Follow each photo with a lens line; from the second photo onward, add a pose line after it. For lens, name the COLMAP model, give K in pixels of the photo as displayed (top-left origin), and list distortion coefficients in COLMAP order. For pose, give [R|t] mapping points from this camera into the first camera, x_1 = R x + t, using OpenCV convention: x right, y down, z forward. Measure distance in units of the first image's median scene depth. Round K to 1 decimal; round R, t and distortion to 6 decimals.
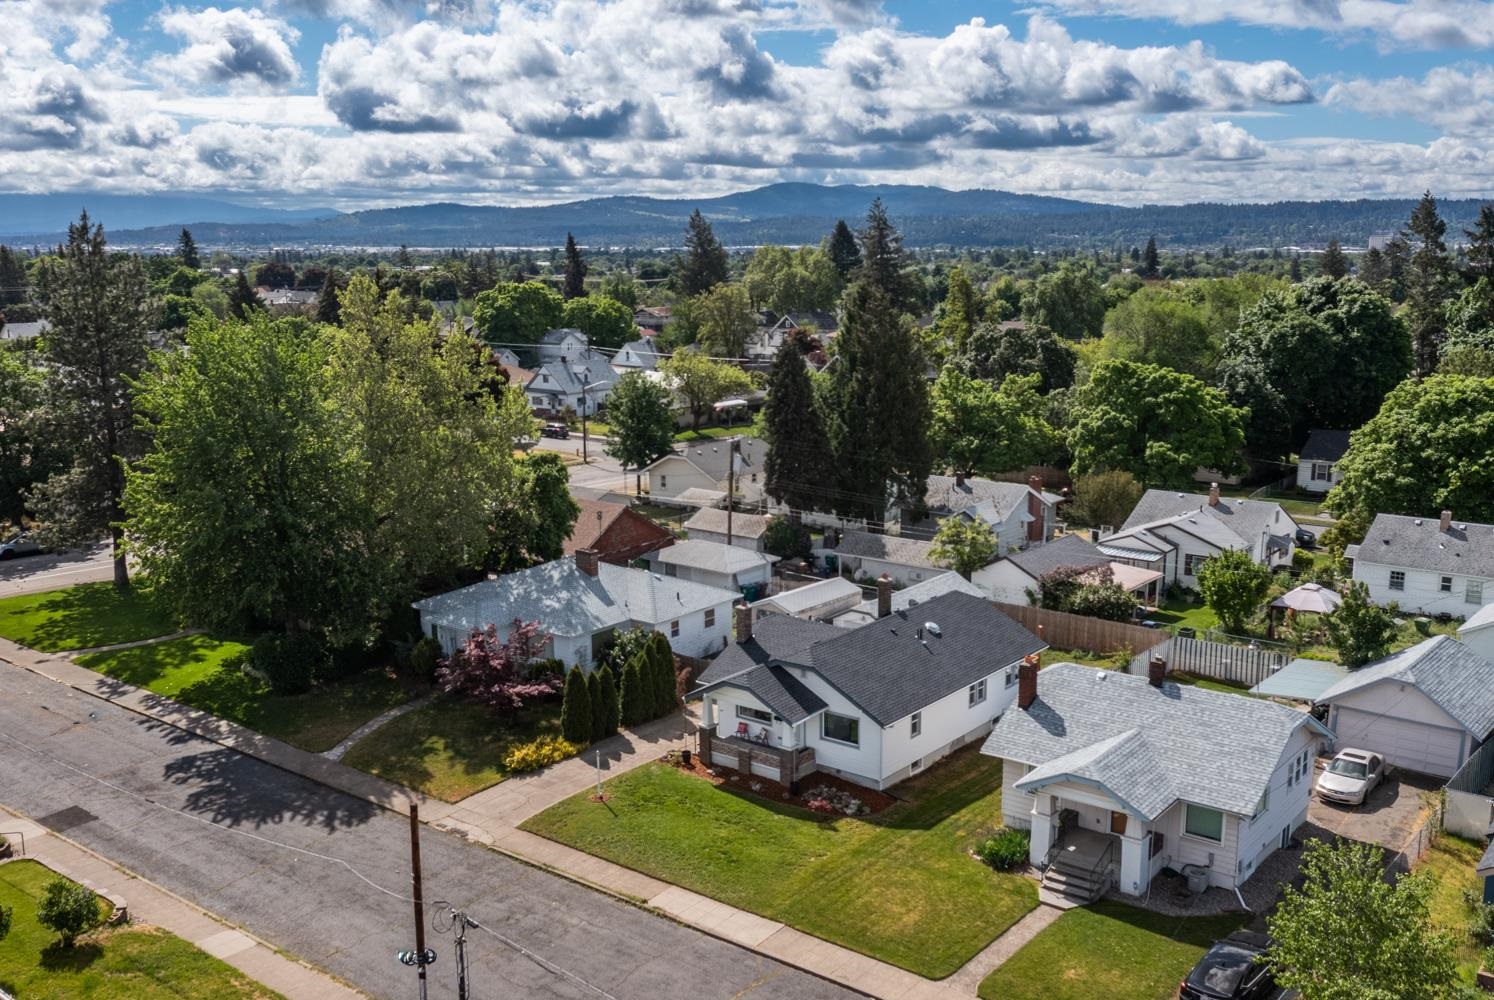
lens RADIAL K [[1356.3, 0, 747.0], [0, 1356.3, 500.0], [0, 0, 1]] dist [-0.000101, -0.002488]
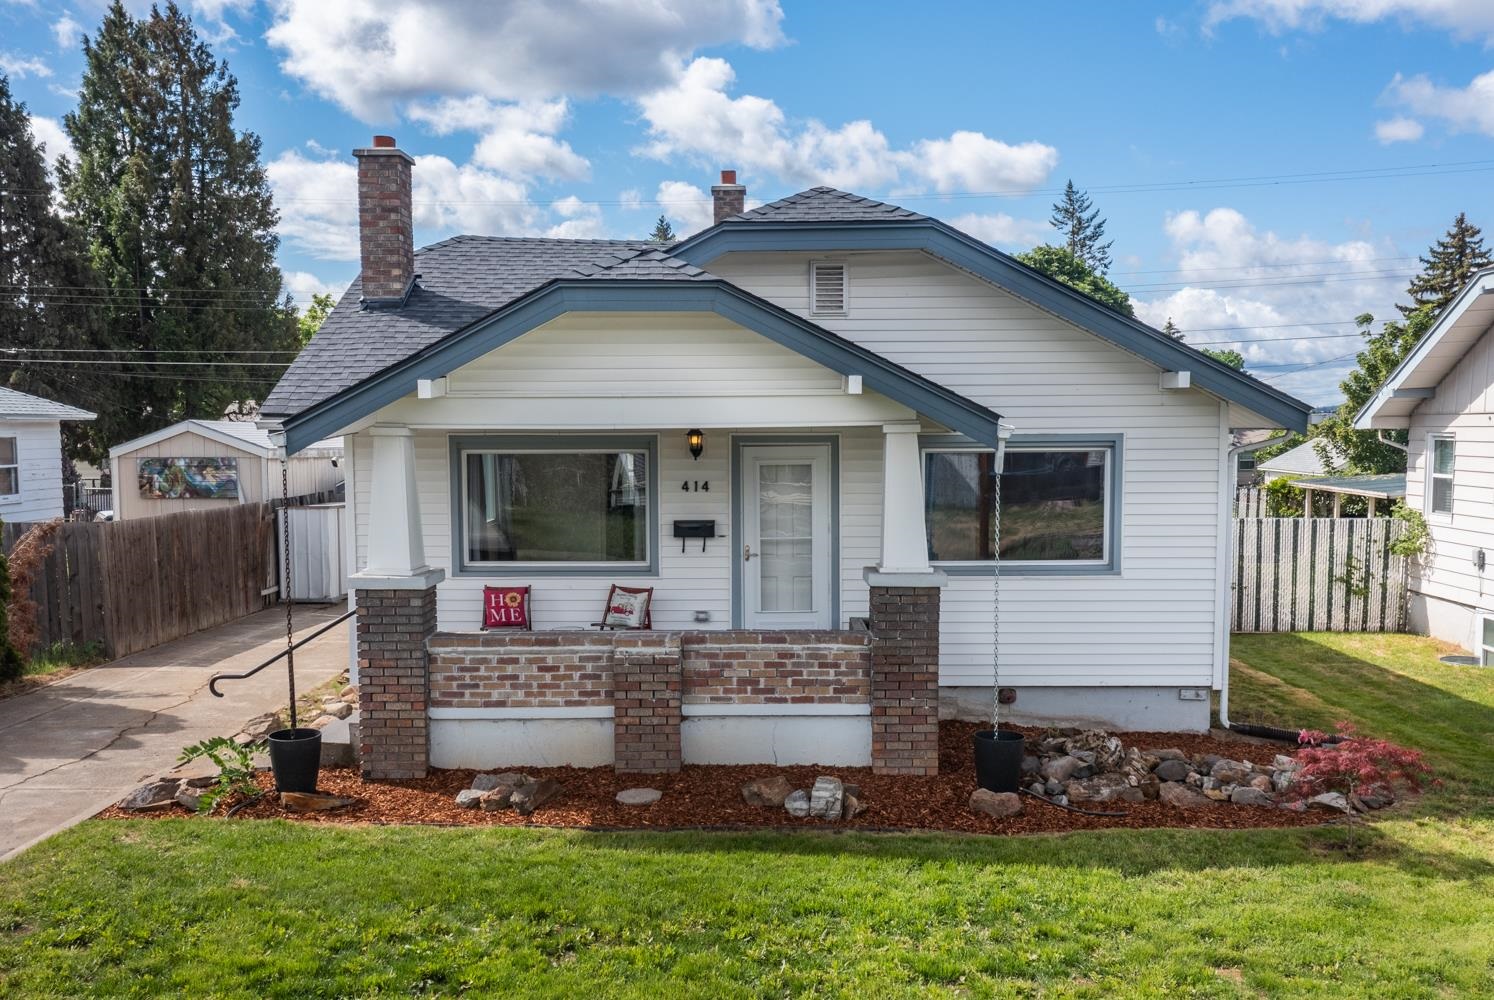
lens RADIAL K [[1394.1, 0, 746.0], [0, 1394.1, 559.3], [0, 0, 1]] dist [0.004278, 0.004476]
pose [[0.798487, -0.052360, 0.599730, -0.114622], [0.107851, 0.992535, -0.056940, 0.184950], [-0.592272, 0.110147, 0.798174, 0.827946]]
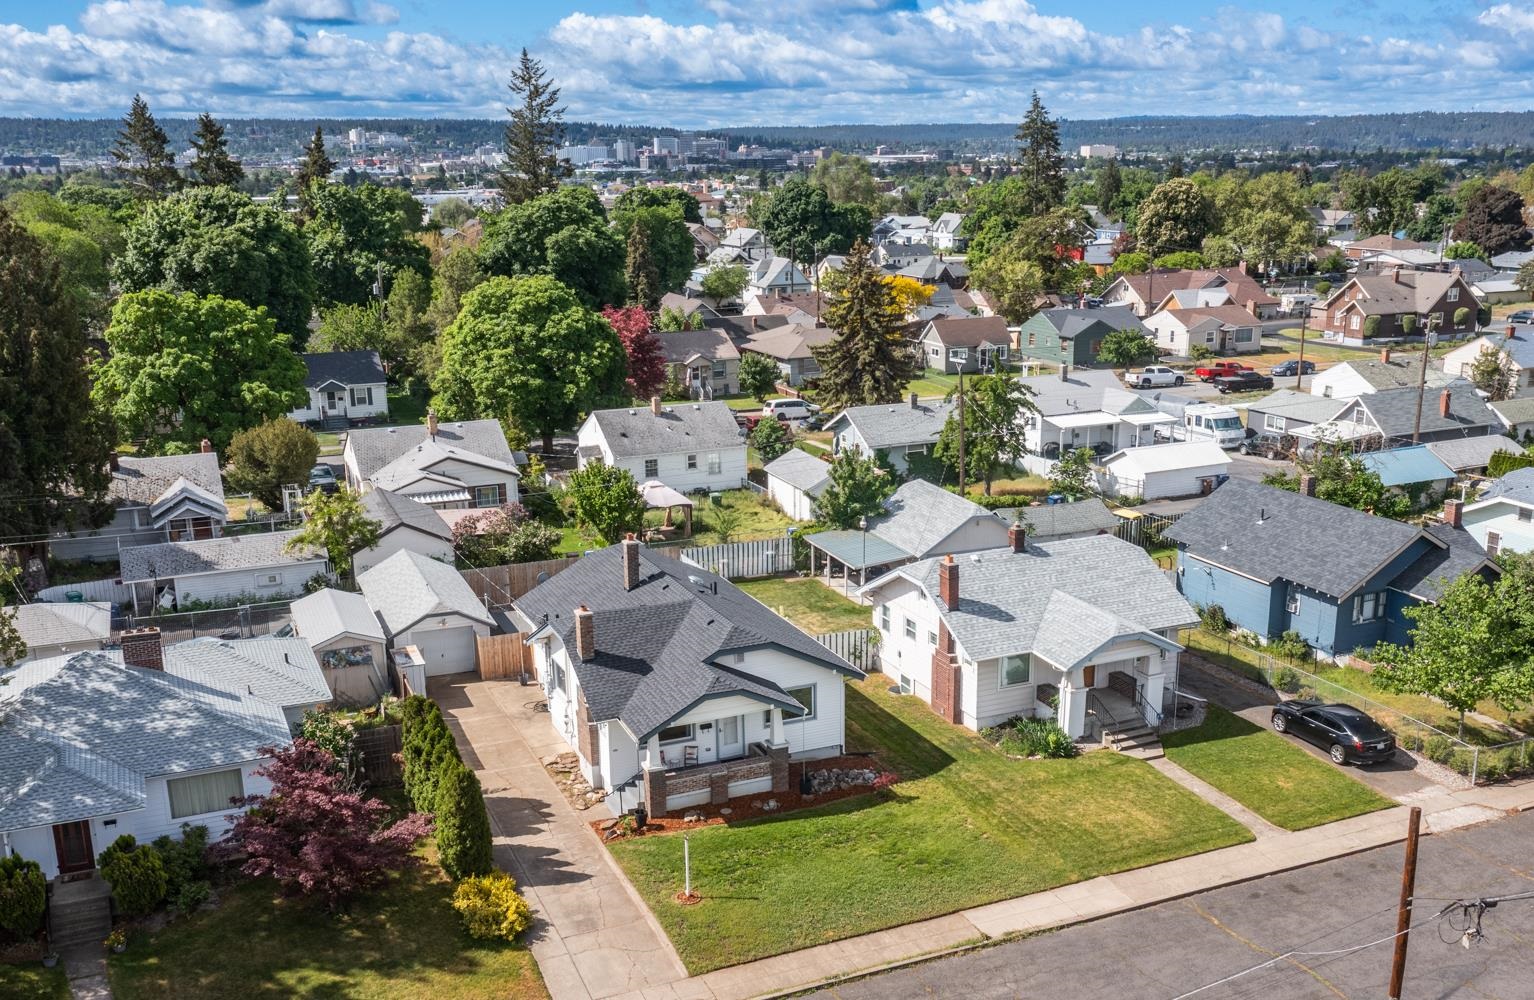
lens RADIAL K [[1440.5, 0, 769.6], [0, 1440.5, 600.6], [0, 0, 1]] dist [0.010424, 0.008388]
pose [[0.478859, -0.254796, 0.840103, -0.660736], [0.168124, 0.965859, 0.197106, -0.069878], [-0.861643, 0.046855, 0.505348, 0.554728]]
